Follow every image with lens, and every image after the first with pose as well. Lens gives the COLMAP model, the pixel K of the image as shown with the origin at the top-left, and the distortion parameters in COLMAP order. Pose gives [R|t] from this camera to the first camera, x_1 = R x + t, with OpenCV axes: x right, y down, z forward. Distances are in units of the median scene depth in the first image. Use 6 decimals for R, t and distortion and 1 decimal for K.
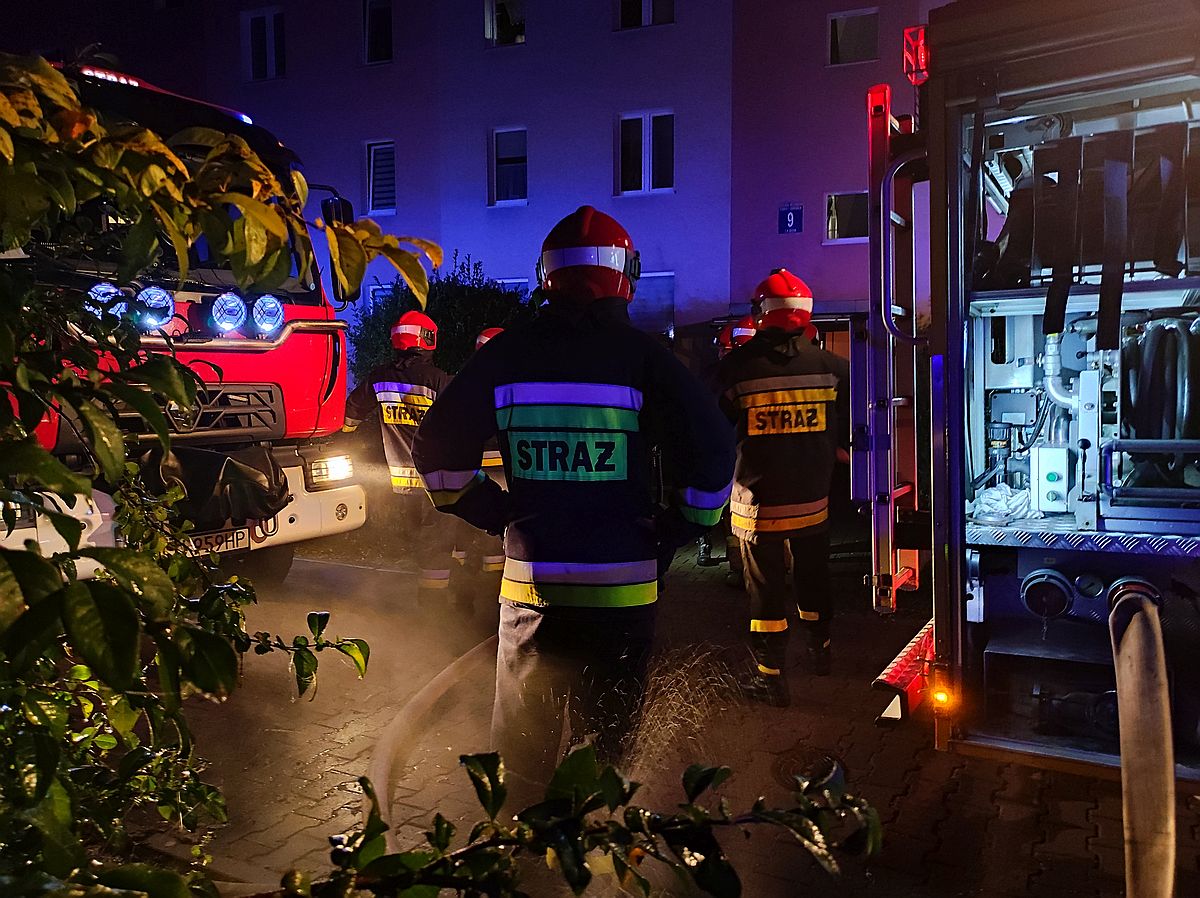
lens RADIAL K [[870.4, 0, 600.3], [0, 870.4, 453.6], [0, 0, 1]] dist [0.007278, 0.000851]
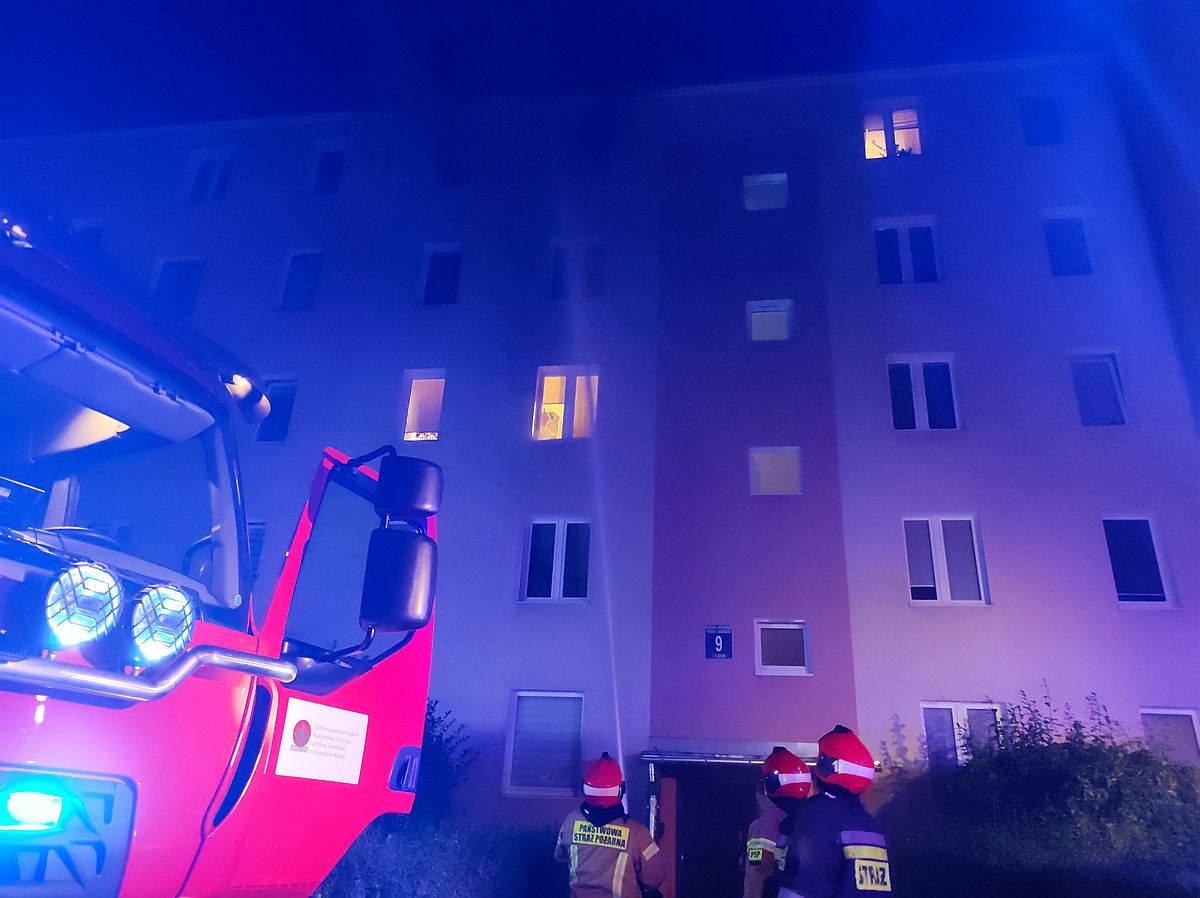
lens RADIAL K [[870.4, 0, 600.3], [0, 870.4, 453.6], [0, 0, 1]] dist [0.007278, 0.000851]
pose [[0.976891, 0.127460, 0.171575, -0.085124], [-0.030231, 0.877060, -0.479428, -0.006888], [-0.211589, 0.463162, 0.860646, 0.174950]]
